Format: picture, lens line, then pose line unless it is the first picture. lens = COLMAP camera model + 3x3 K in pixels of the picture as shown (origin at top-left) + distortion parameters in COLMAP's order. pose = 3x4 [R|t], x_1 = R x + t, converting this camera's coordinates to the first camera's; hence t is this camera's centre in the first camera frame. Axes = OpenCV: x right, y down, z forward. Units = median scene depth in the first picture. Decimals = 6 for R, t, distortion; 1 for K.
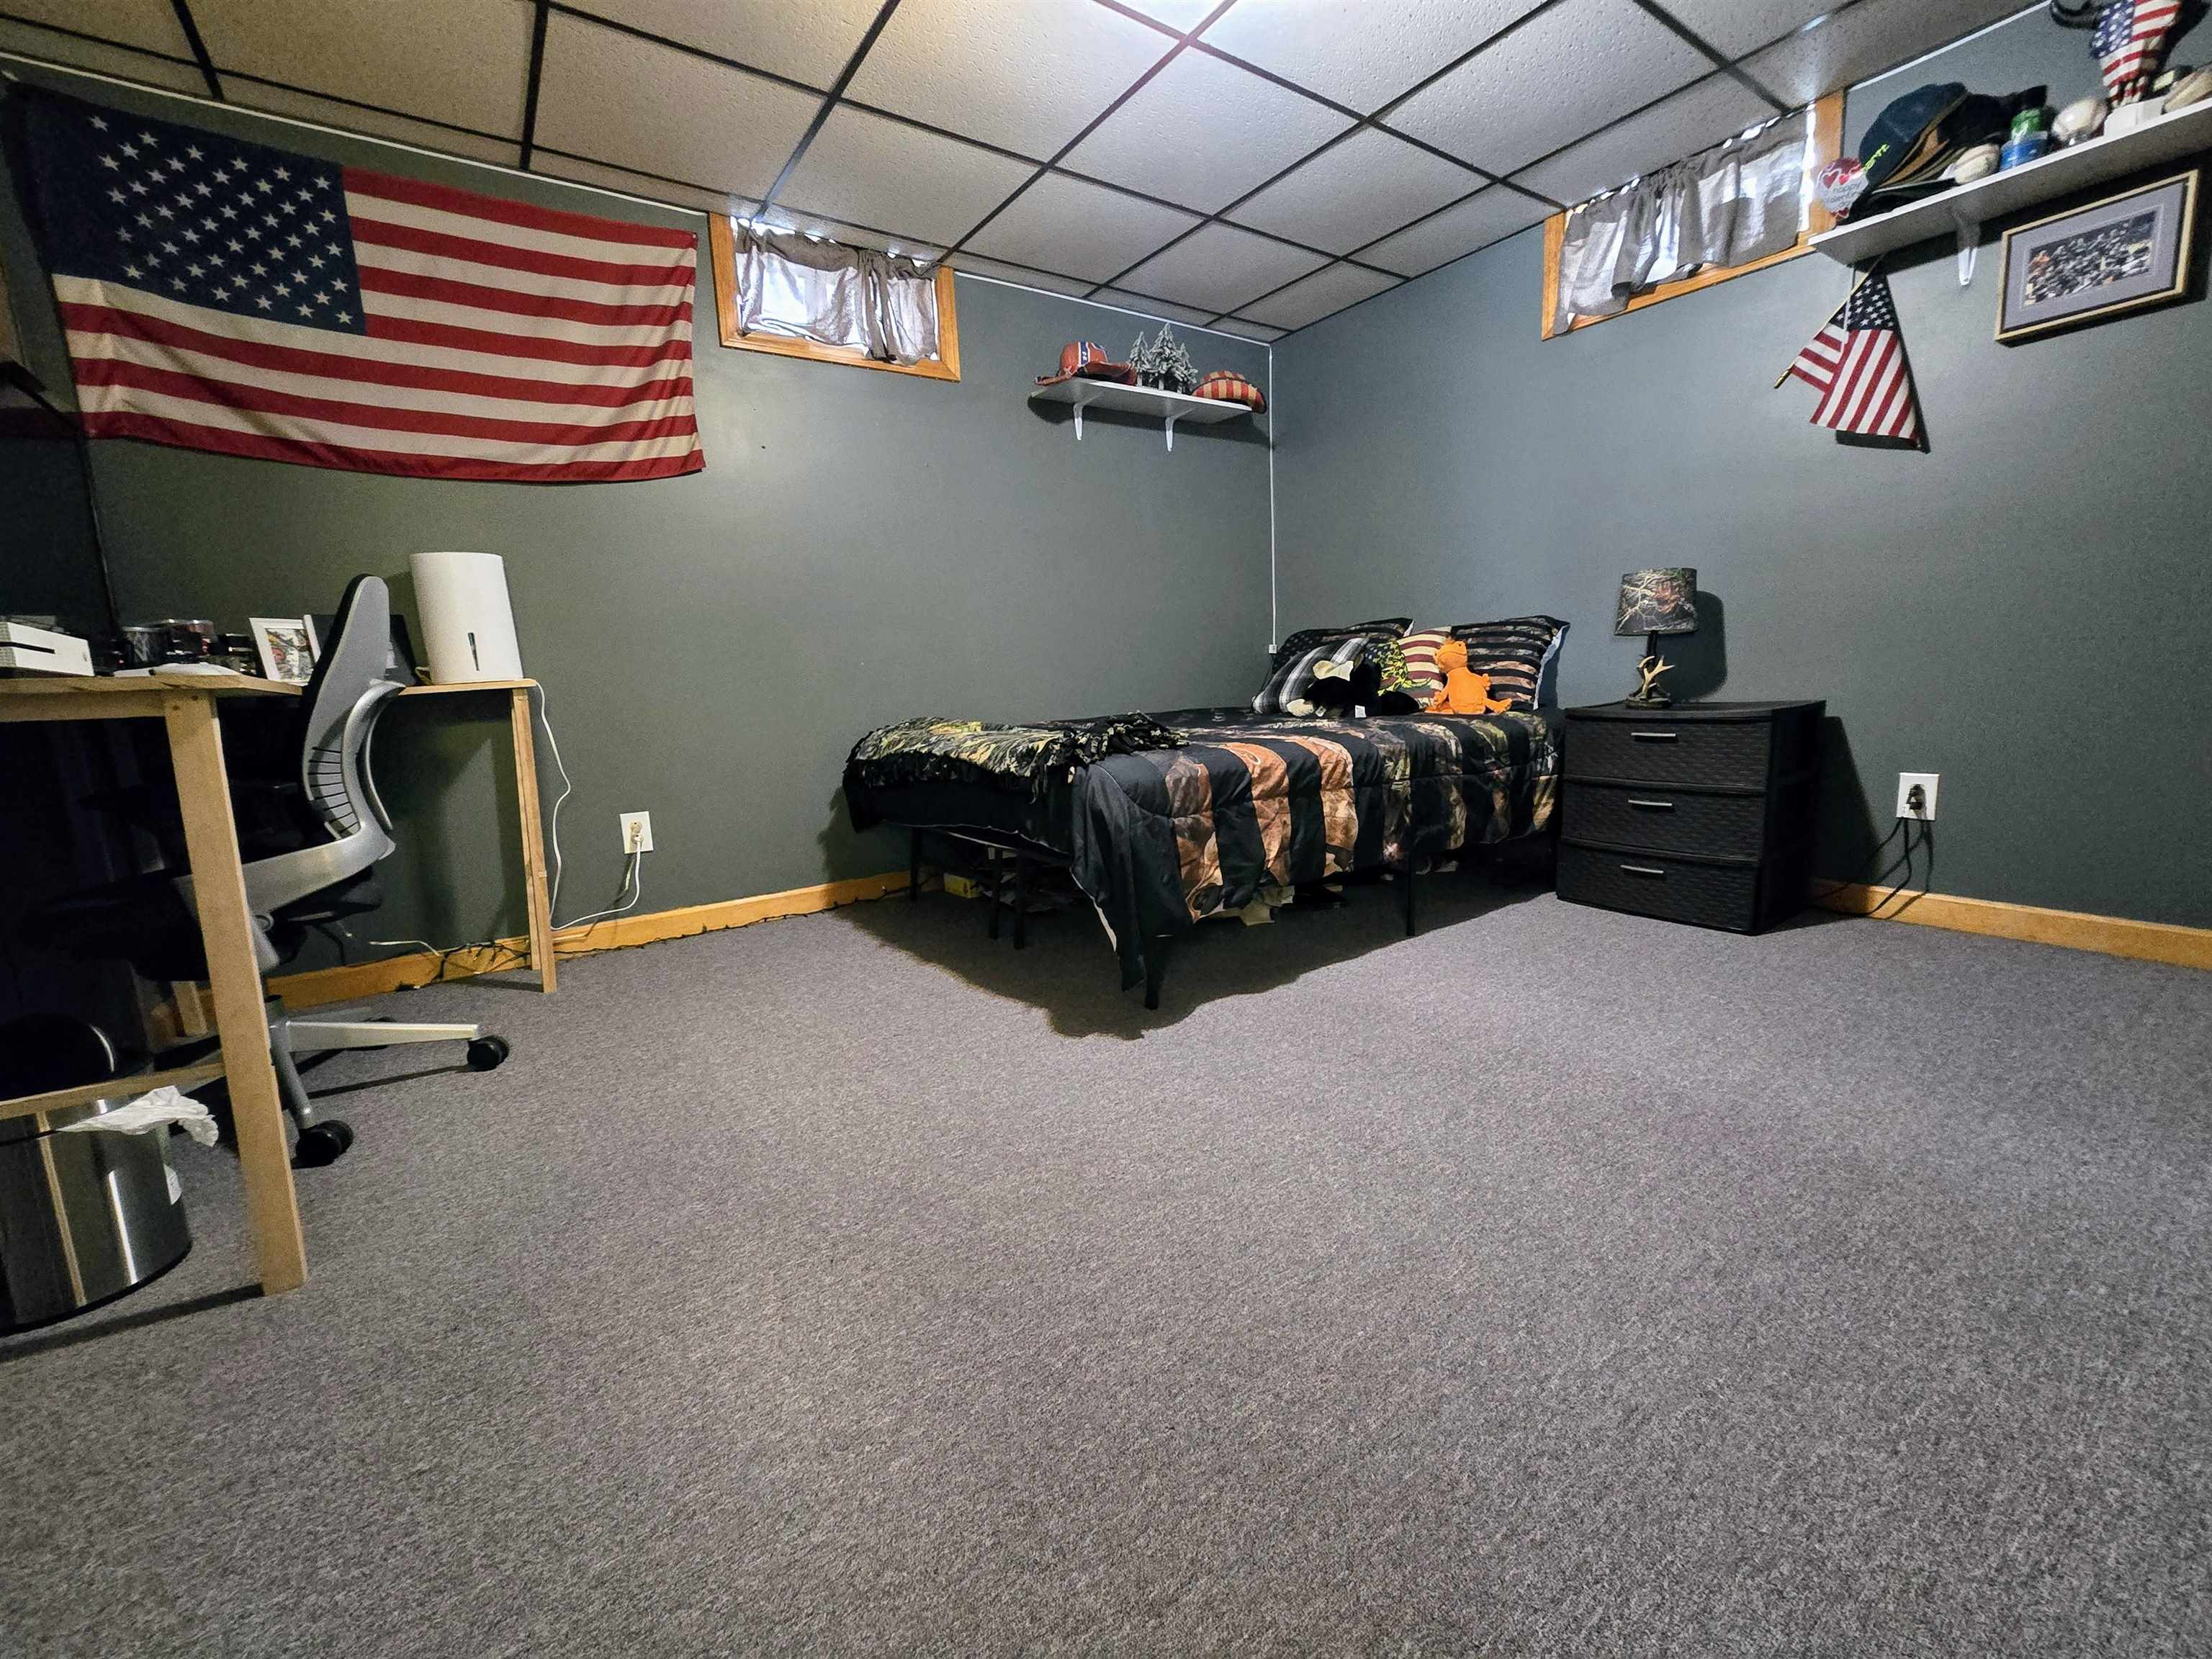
lens RADIAL K [[909.1, 0, 1105.9], [0, 909.1, 818.0], [0, 0, 1]] dist [-0.004306, -0.000376]
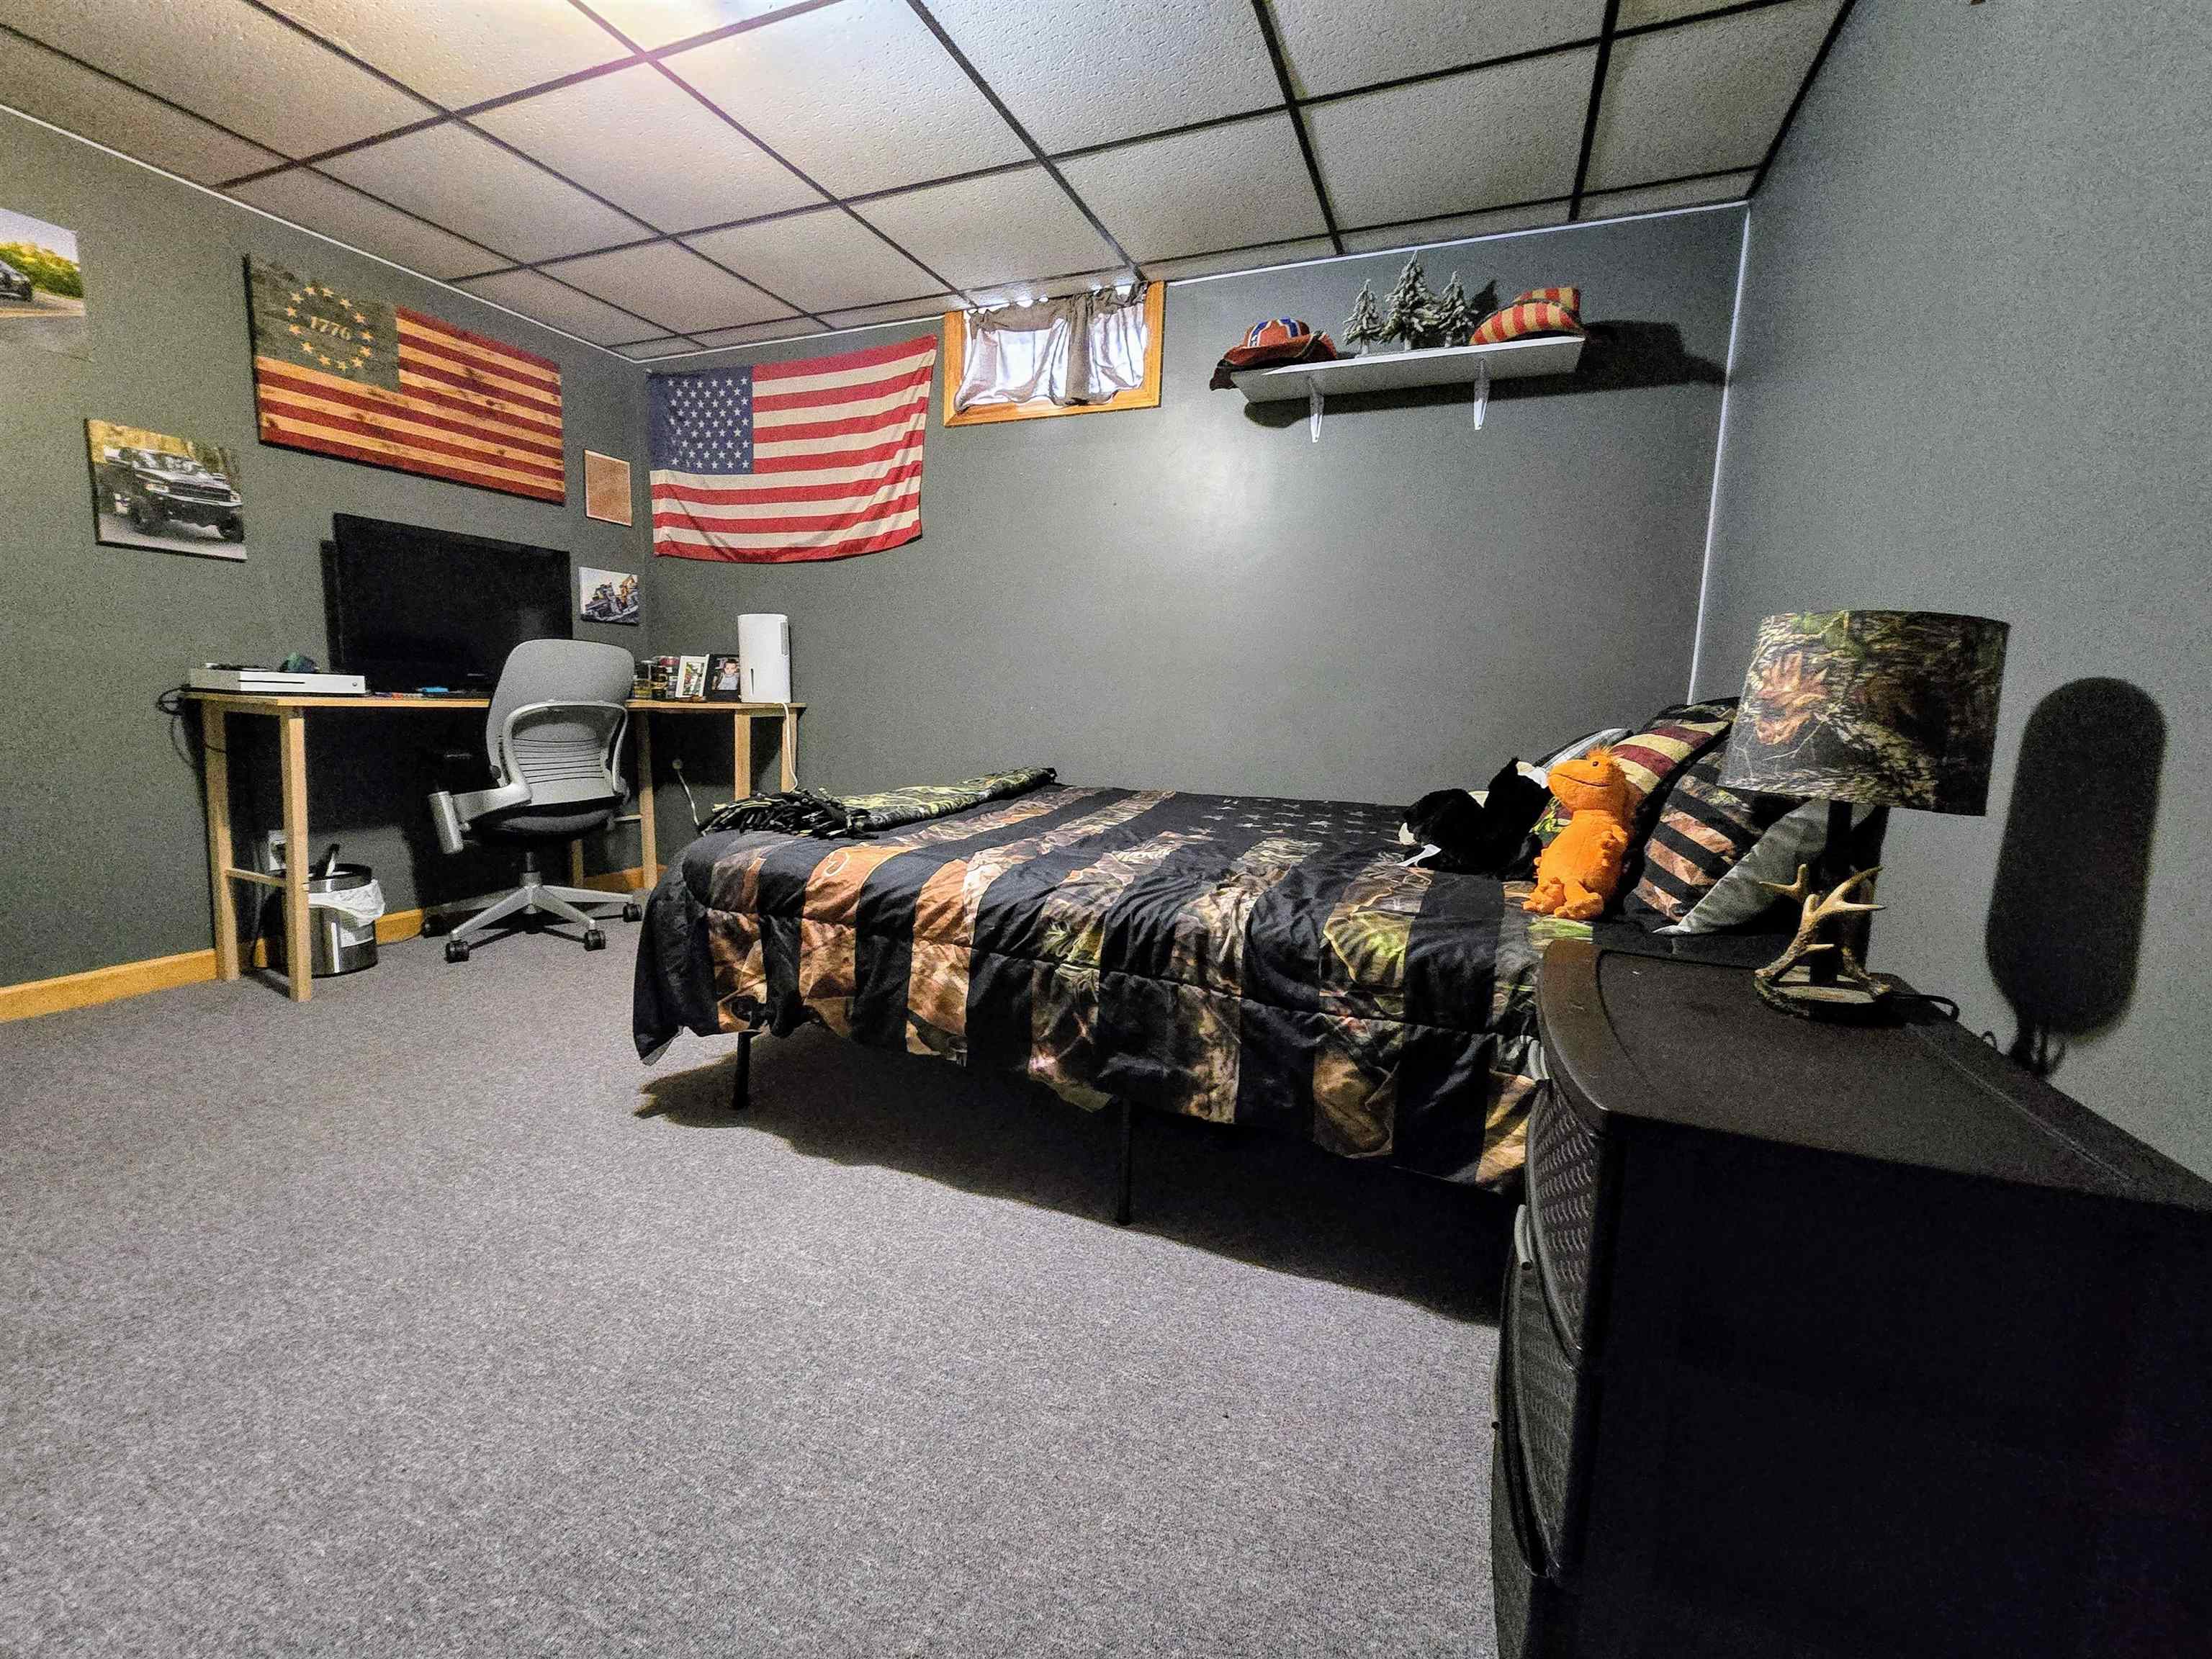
lens RADIAL K [[909.1, 0, 1110.3], [0, 909.1, 821.3], [0, 0, 1]] dist [-0.004306, -0.000376]
pose [[0.536523, 0.178557, -0.824779, 0.875299], [-0.188628, 0.978005, 0.089025, -0.206828], [0.822534, 0.107812, 0.558403, 0.697652]]
